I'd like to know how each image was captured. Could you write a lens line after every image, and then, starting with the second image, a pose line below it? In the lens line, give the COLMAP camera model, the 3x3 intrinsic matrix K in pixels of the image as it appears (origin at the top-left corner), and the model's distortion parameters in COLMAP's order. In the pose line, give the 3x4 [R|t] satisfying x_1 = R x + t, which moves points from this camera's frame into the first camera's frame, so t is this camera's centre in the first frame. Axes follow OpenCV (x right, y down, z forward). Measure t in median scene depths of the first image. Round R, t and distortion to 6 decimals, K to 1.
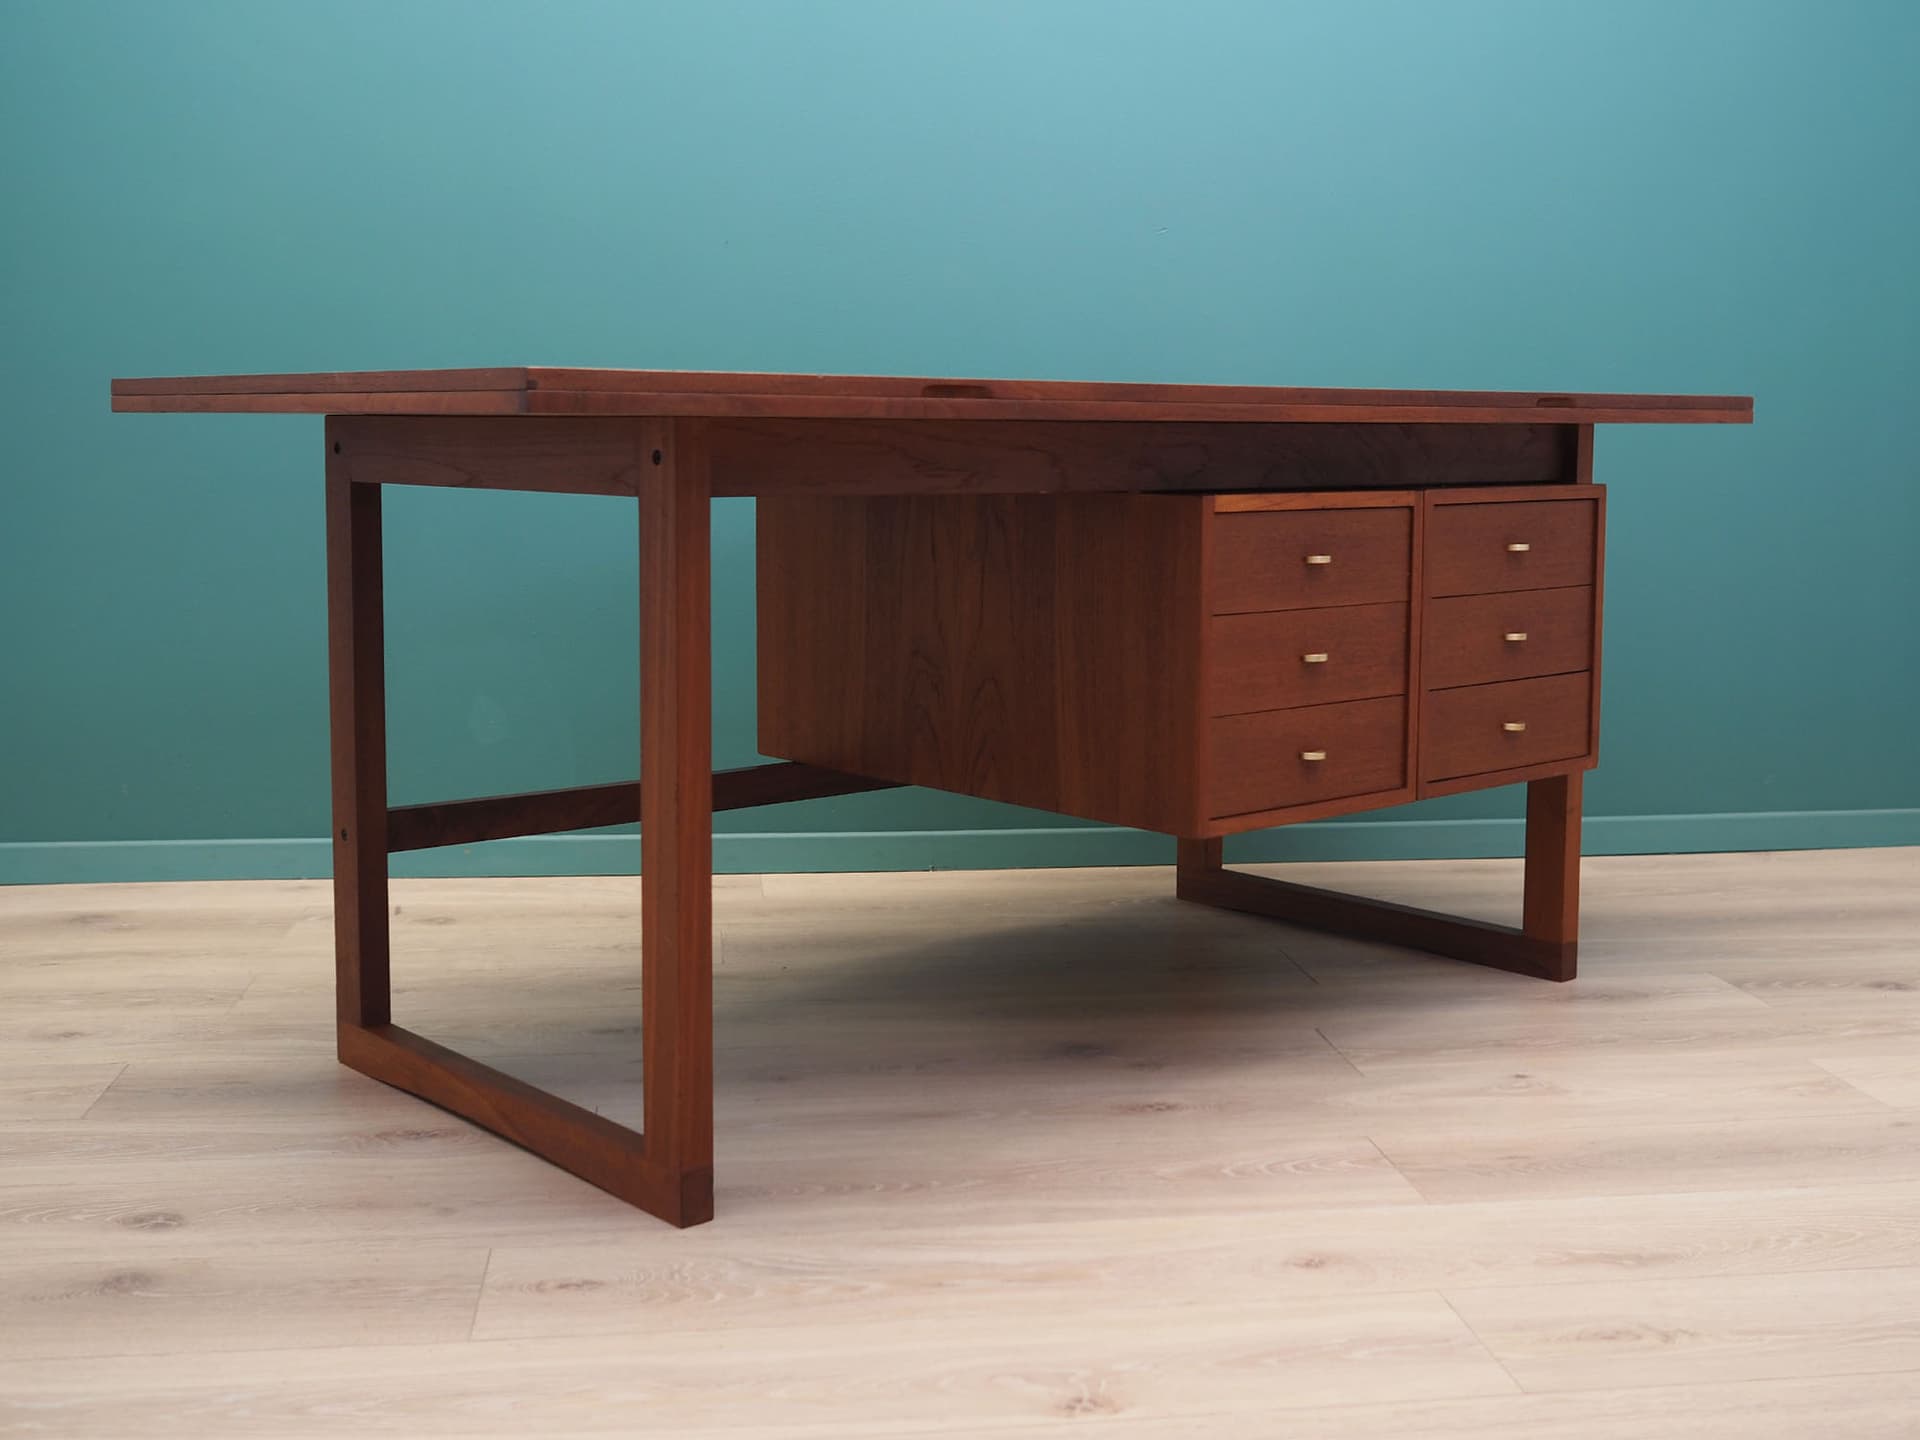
lens RADIAL K [[2228.6, 0, 1060.5], [0, 2228.6, 673.5], [0, 0, 1]] dist [-0.019383, 0.003961]
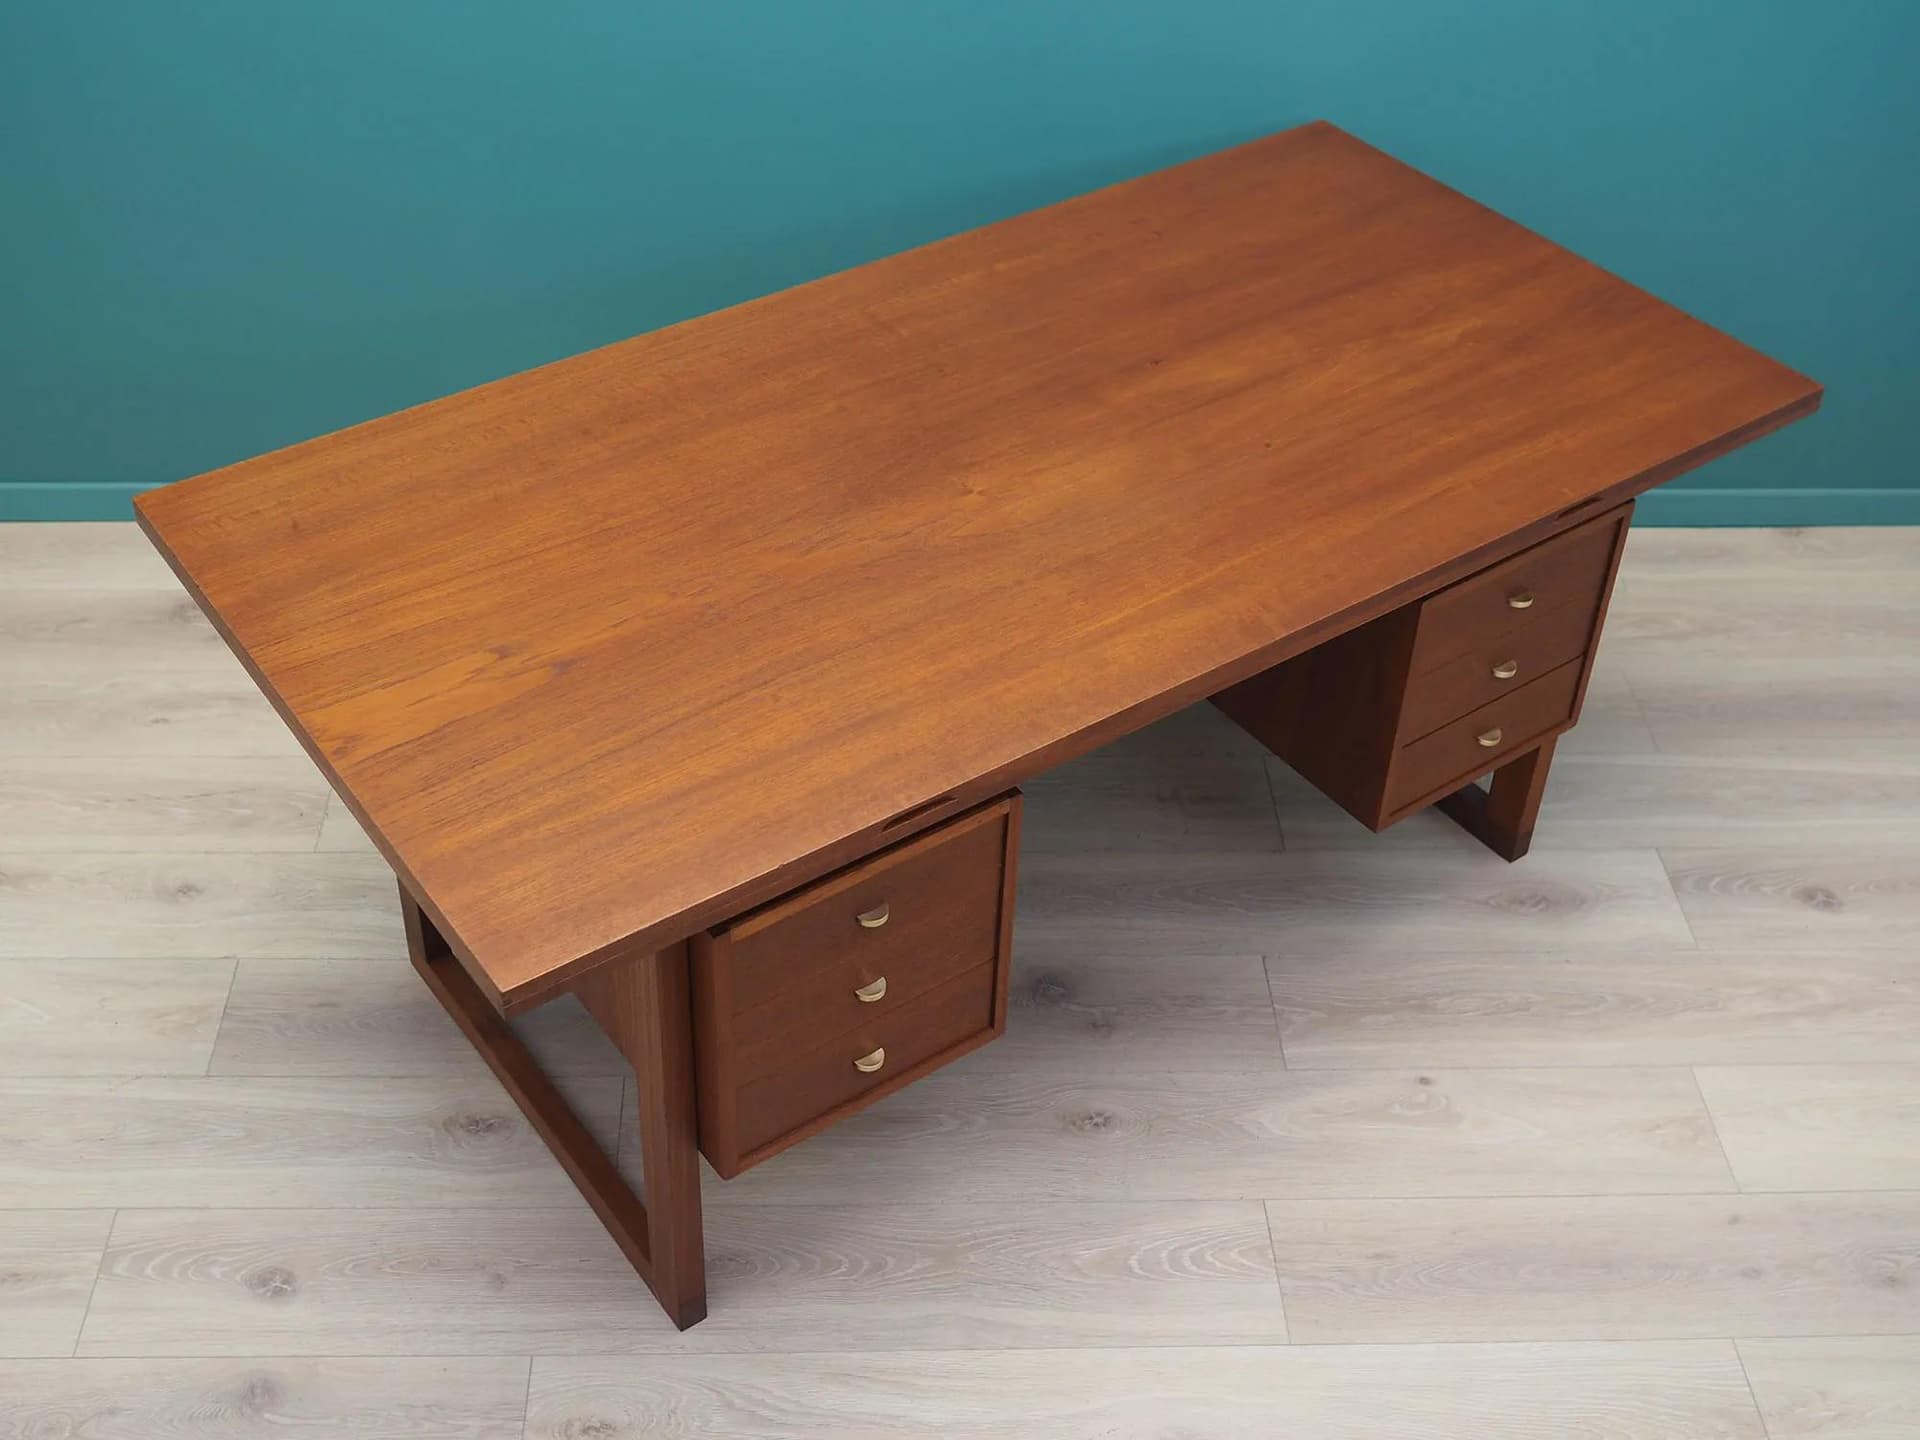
lens RADIAL K [[2216.4, 0, 960.0], [0, 2216.4, 720.0], [0, 0, 1]] dist [-0.015918, -0.023163]
pose [[0.992841, 0.094480, -0.073072, 0.037726], [-0.040172, 0.840293, 0.540643, -0.607863], [0.112482, -0.533837, 0.838073, 0.128497]]
